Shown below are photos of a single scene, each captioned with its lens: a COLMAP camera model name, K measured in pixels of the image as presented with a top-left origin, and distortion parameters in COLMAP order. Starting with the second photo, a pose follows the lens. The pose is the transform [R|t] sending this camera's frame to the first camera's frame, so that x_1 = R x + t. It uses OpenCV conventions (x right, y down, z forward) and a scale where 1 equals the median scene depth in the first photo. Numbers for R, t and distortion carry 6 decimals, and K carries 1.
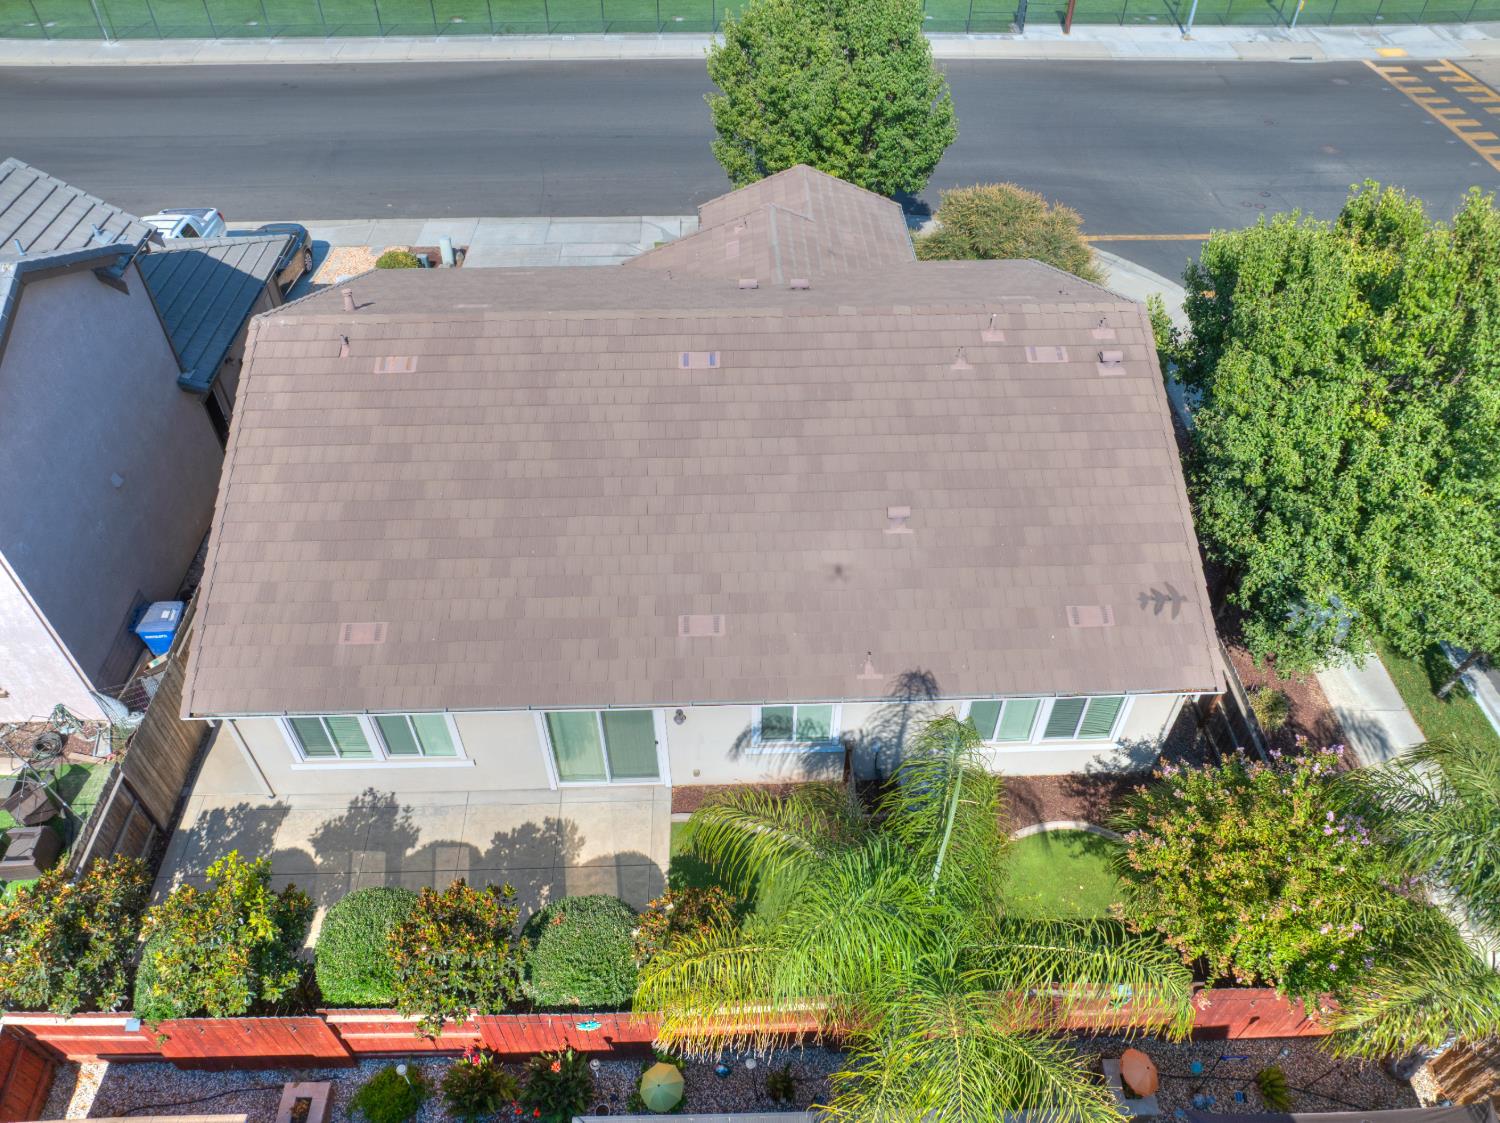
lens RADIAL K [[1055.5, 0, 760.8], [0, 1055.5, 567.0], [0, 0, 1]] dist [-0.048653, 0.017131]
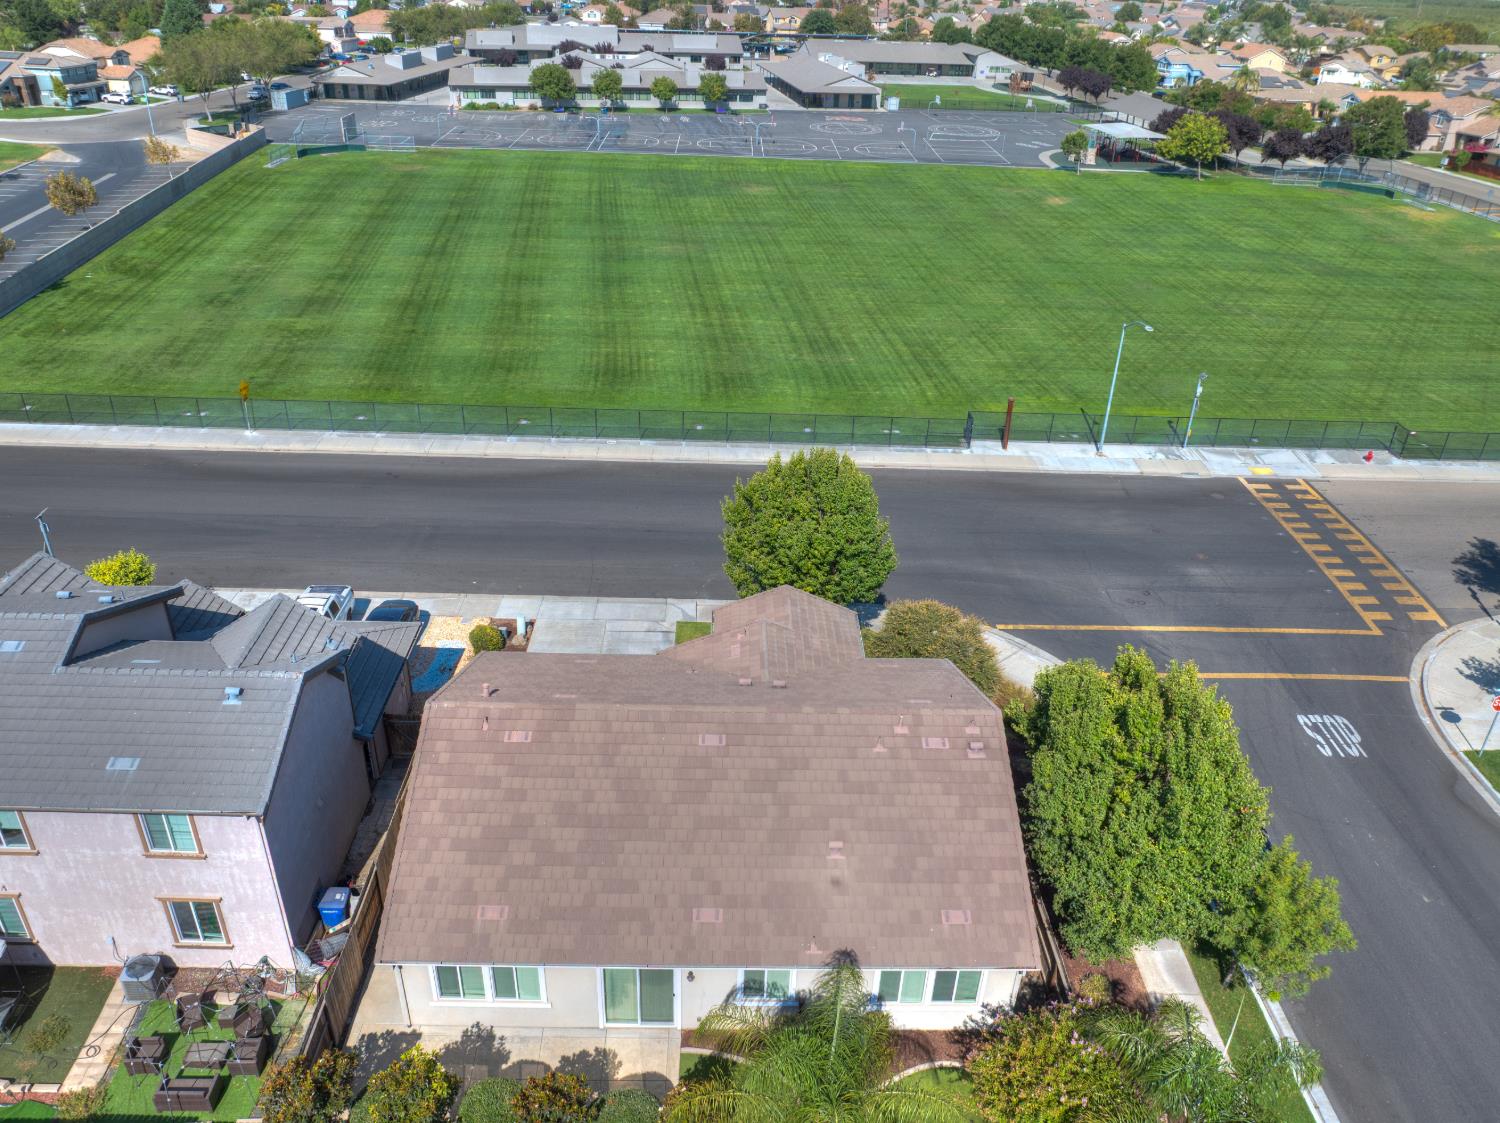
lens RADIAL K [[1092.7, 0, 752.3], [0, 1092.7, 602.6], [0, 0, 1]] dist [-0.032262, -0.004647]
pose [[0.999486, 0.031275, -0.007004, 0.006168], [-0.032041, 0.970024, -0.240886, -0.006230], [-0.000739, 0.240987, 0.970528, -0.621705]]
